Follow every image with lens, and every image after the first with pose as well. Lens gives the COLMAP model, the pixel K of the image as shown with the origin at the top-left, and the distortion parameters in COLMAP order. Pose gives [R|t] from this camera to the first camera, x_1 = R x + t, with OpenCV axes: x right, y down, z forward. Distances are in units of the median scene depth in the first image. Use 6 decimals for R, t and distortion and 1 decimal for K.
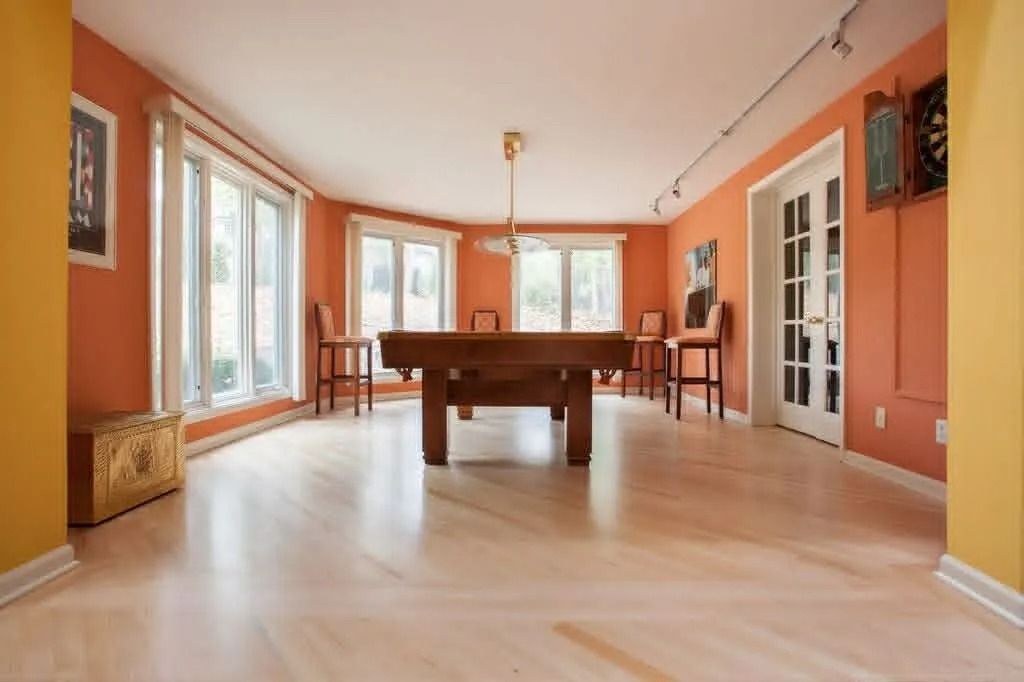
lens RADIAL K [[505.2, 0, 512.0], [0, 505.2, 341.0], [0, 0, 1]] dist [-0.025497, 0.001415]
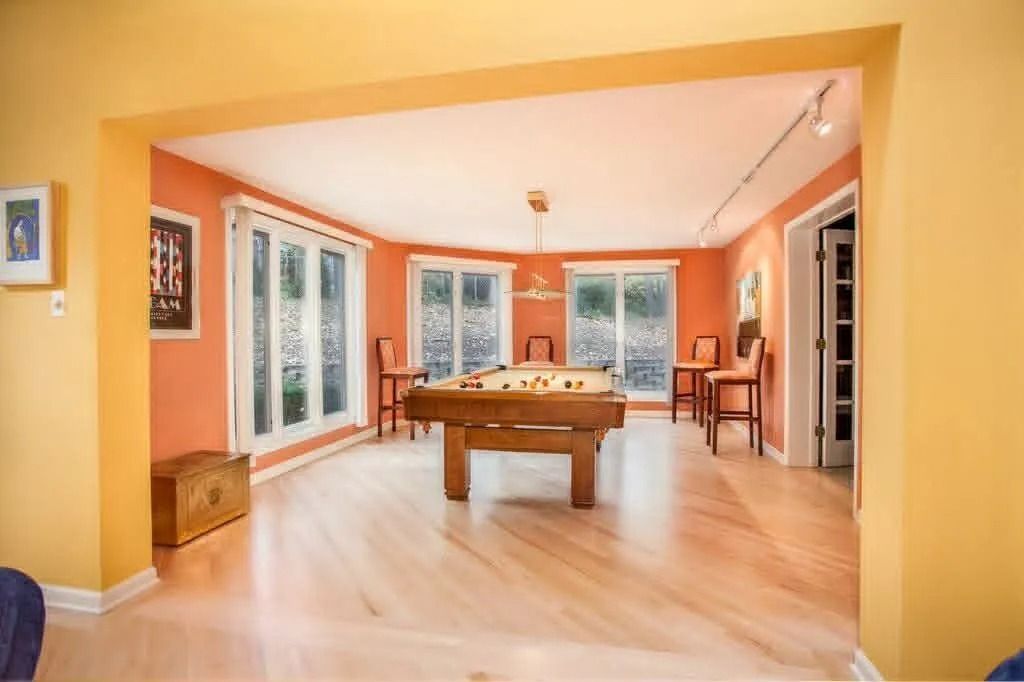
lens RADIAL K [[505.2, 0, 512.0], [0, 505.2, 341.0], [0, 0, 1]] dist [-0.025497, 0.001415]
pose [[0.982035, -0.000942, -0.188696, 0.183429], [0.002175, 0.999978, 0.006329, -0.118208], [0.188686, -0.006625, 0.982015, -0.086540]]
